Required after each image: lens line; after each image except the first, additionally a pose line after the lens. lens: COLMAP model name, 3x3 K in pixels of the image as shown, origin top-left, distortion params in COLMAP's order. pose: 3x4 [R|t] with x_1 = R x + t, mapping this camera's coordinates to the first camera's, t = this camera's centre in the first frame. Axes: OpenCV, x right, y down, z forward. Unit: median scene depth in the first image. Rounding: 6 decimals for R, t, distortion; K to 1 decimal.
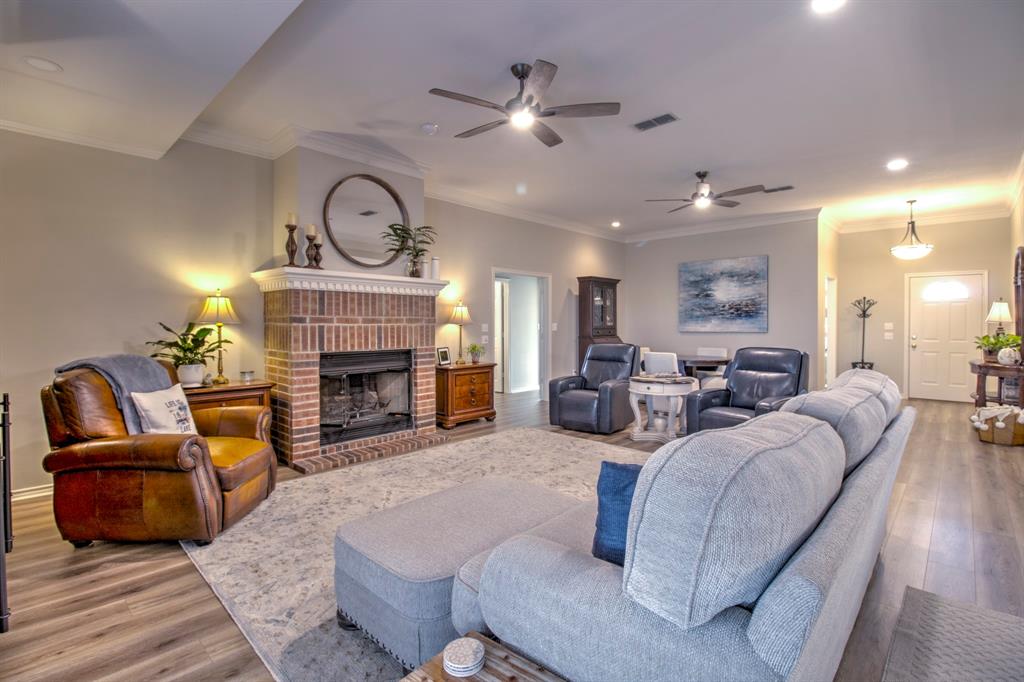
lens RADIAL K [[482.8, 0, 509.4], [0, 482.8, 334.1], [0, 0, 1]] dist [-0.007932, -0.008312]
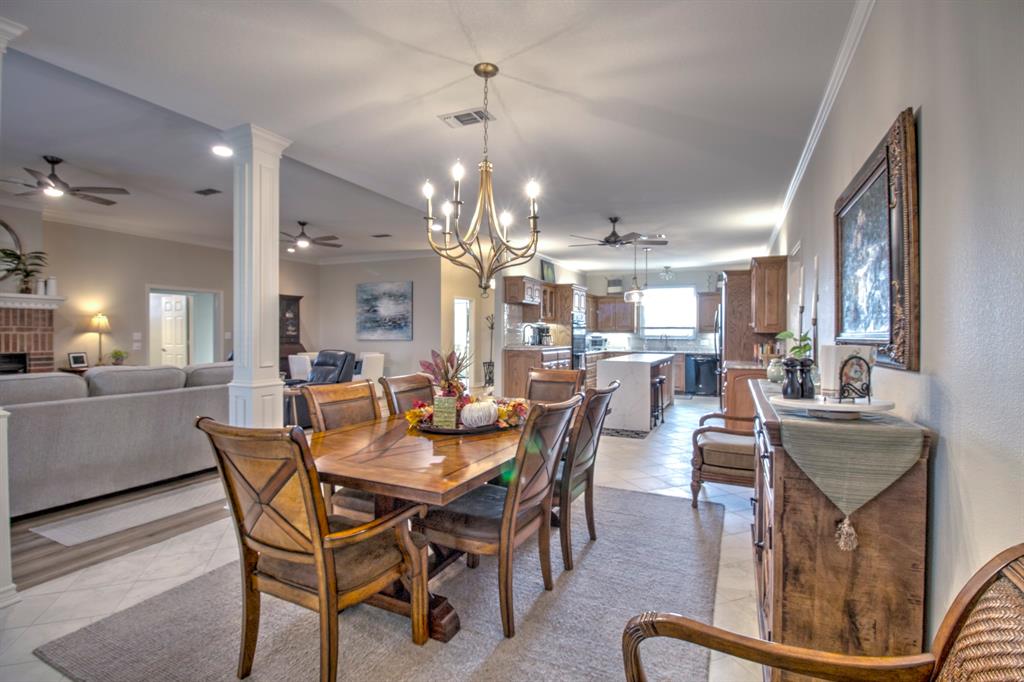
lens RADIAL K [[482.8, 0, 503.8], [0, 482.8, 341.0], [0, 0, 1]] dist [-0.007932, -0.008312]
pose [[0.943759, -0.000152, 0.330633, 0.548763], [0.001843, 0.999987, -0.004803, 0.008641], [-0.330628, 0.005142, 0.943747, -0.523070]]
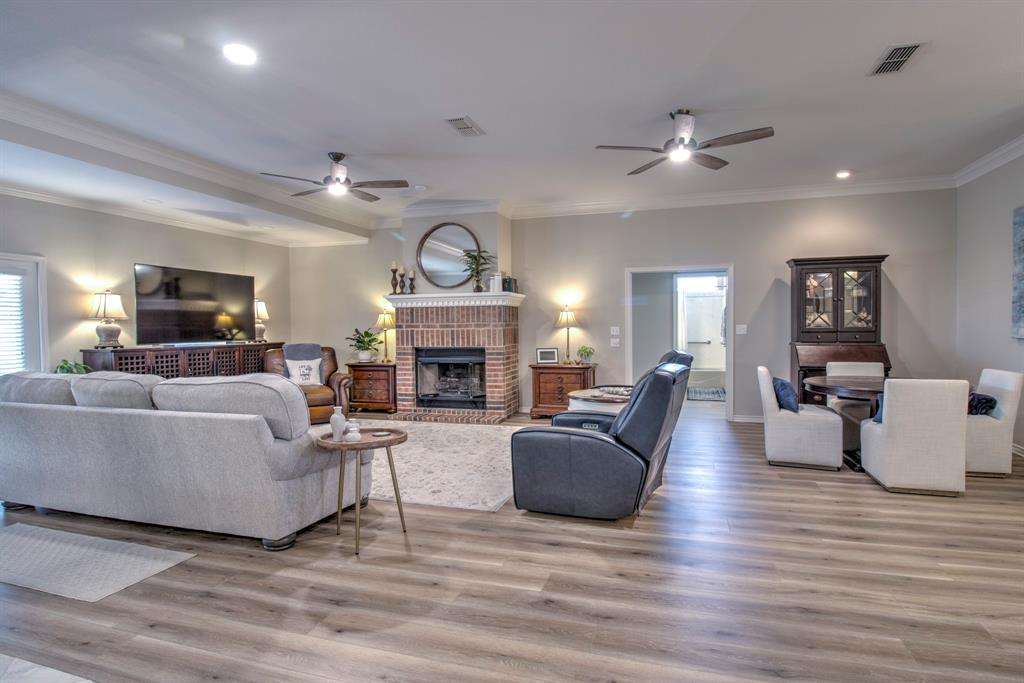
lens RADIAL K [[482.8, 0, 536.2], [0, 482.8, 337.5], [0, 0, 1]] dist [-0.007932, -0.008312]
pose [[0.467777, 0.015052, -0.883718, 1.036051], [-0.008637, 0.999885, 0.012458, -0.013649], [0.883804, 0.001805, 0.467853, 0.541941]]
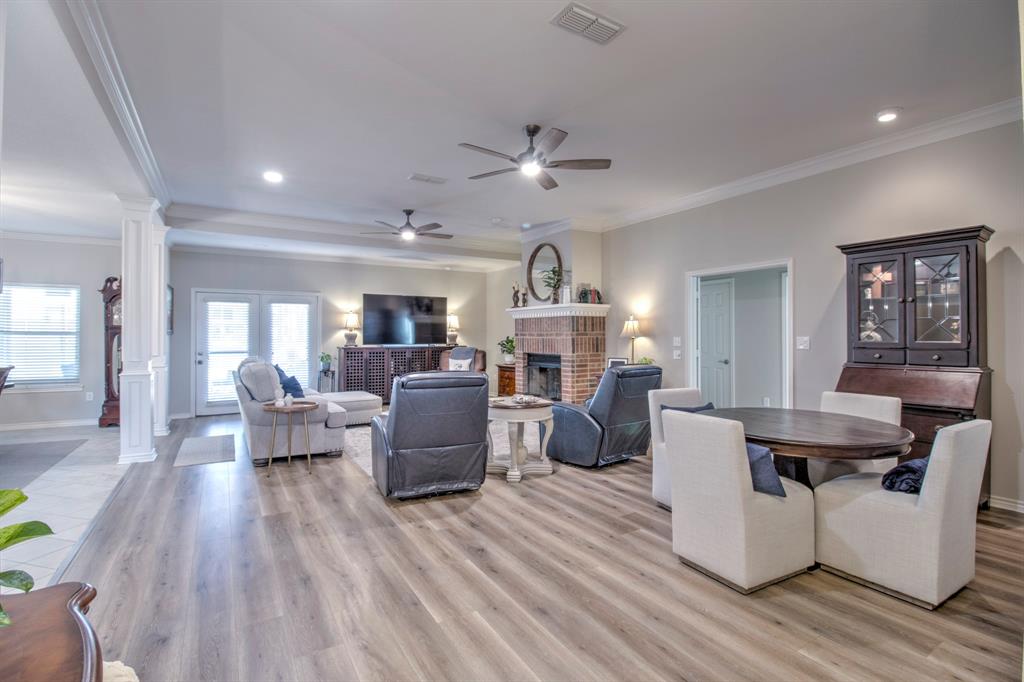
lens RADIAL K [[482.8, 0, 543.7], [0, 482.8, 332.2], [0, 0, 1]] dist [-0.007932, -0.008312]
pose [[-0.209741, -0.006041, -0.977738, 1.216622], [-0.019754, 0.999803, -0.001940, -0.032372], [0.977557, 0.018908, -0.209819, 1.285901]]
